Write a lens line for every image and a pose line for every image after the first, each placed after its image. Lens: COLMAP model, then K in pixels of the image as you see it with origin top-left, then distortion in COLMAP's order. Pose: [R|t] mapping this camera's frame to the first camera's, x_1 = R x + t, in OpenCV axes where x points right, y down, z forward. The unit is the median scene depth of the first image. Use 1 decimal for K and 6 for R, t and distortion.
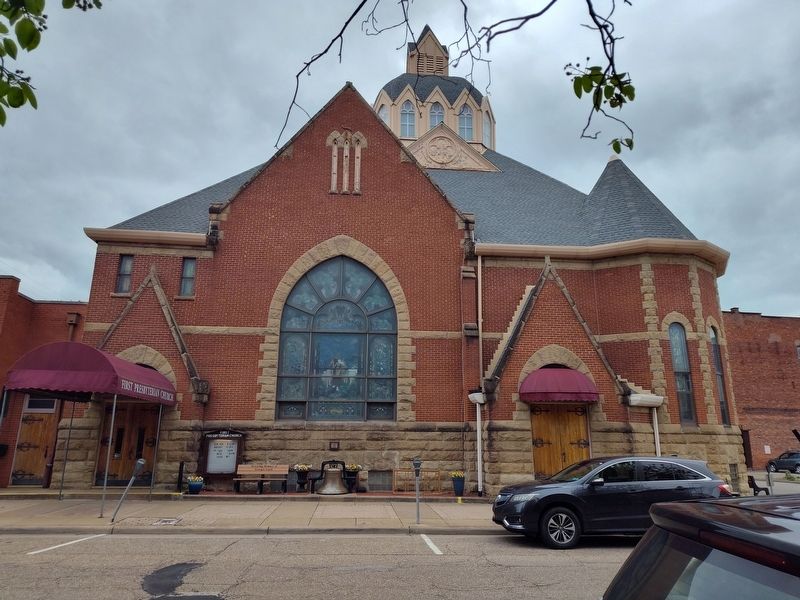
lens RADIAL K [[535.5, 0, 401.9], [0, 535.5, 299.5], [0, 0, 1]] dist [0.020477, -0.009195]
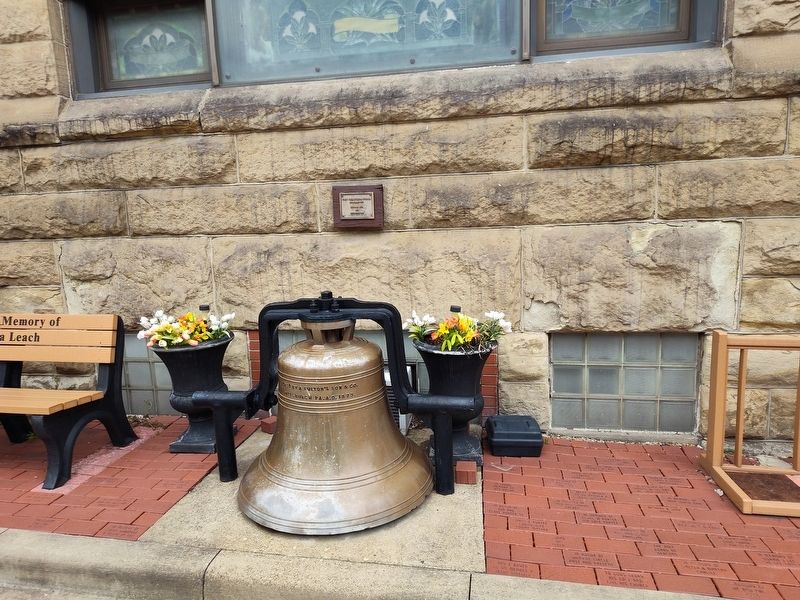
lens RADIAL K [[535.5, 0, 399.9], [0, 535.5, 299.4], [0, 0, 1]] dist [0.020477, -0.009195]
pose [[0.969452, 0.002240, -0.245272, -0.066191], [0.106107, 0.897722, 0.427594, 0.223199], [0.221144, -0.440557, 0.870060, 0.826469]]
